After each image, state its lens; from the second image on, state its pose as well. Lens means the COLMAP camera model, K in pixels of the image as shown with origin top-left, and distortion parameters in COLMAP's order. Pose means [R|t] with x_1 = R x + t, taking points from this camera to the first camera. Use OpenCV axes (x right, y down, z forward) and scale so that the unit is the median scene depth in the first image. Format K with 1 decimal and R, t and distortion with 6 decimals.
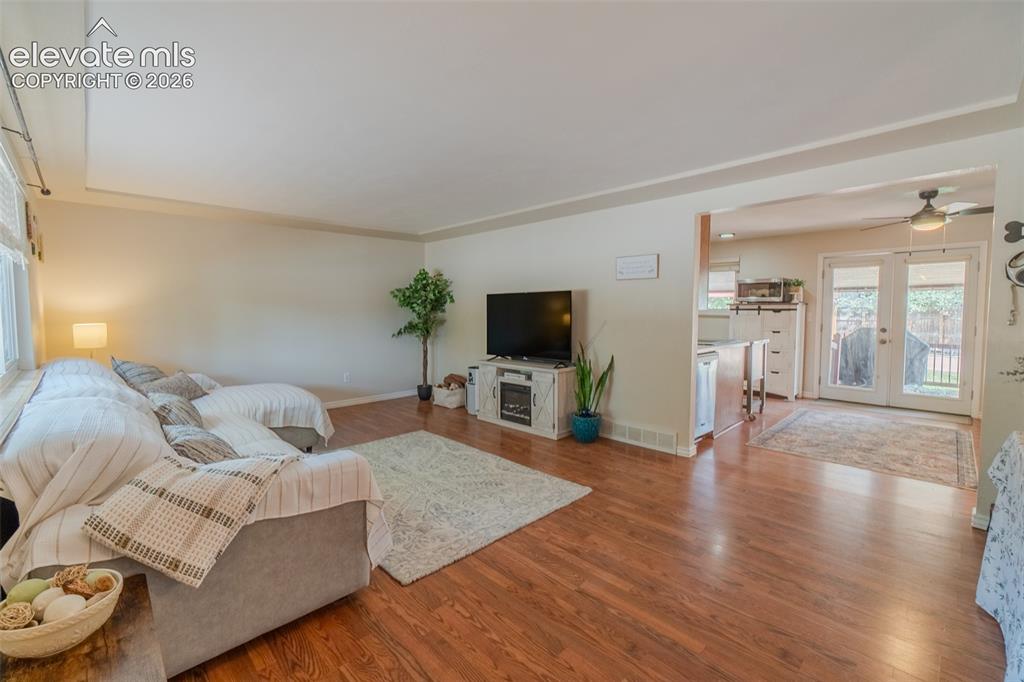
lens RADIAL K [[442.4, 0, 503.6], [0, 442.4, 336.2], [0, 0, 1]] dist [-0.006022, 0.002572]
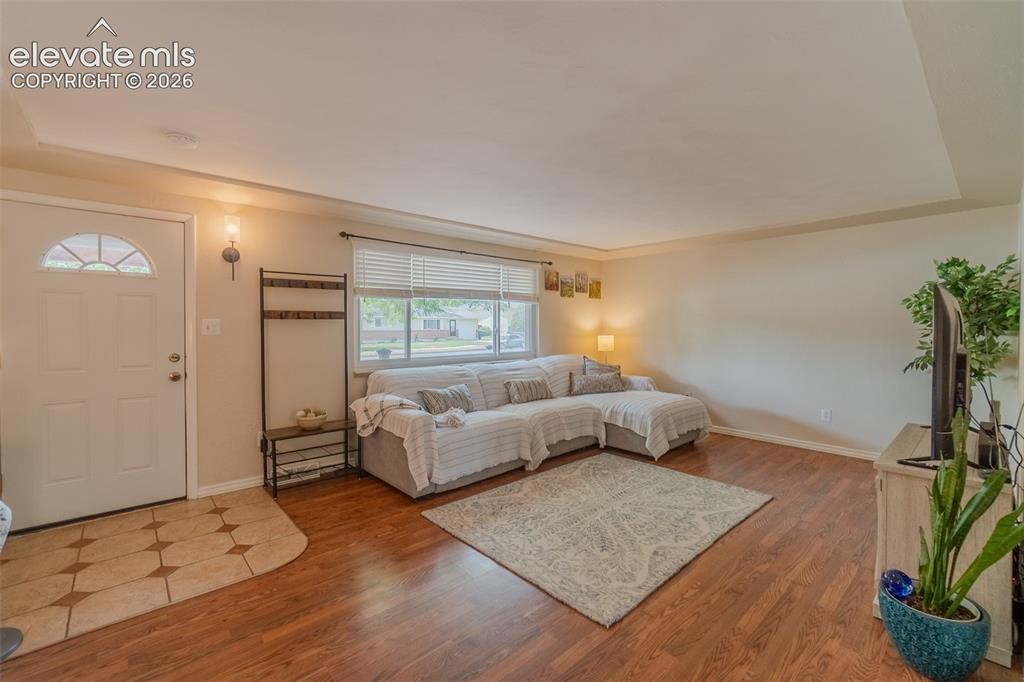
lens RADIAL K [[442.4, 0, 509.5], [0, 442.4, 334.2], [0, 0, 1]] dist [-0.006022, 0.002572]
pose [[-0.039613, 0.020853, -0.998997, 0.786968], [-0.062167, 0.997794, 0.023293, -0.058772], [0.997279, 0.063028, -0.038229, 0.838452]]
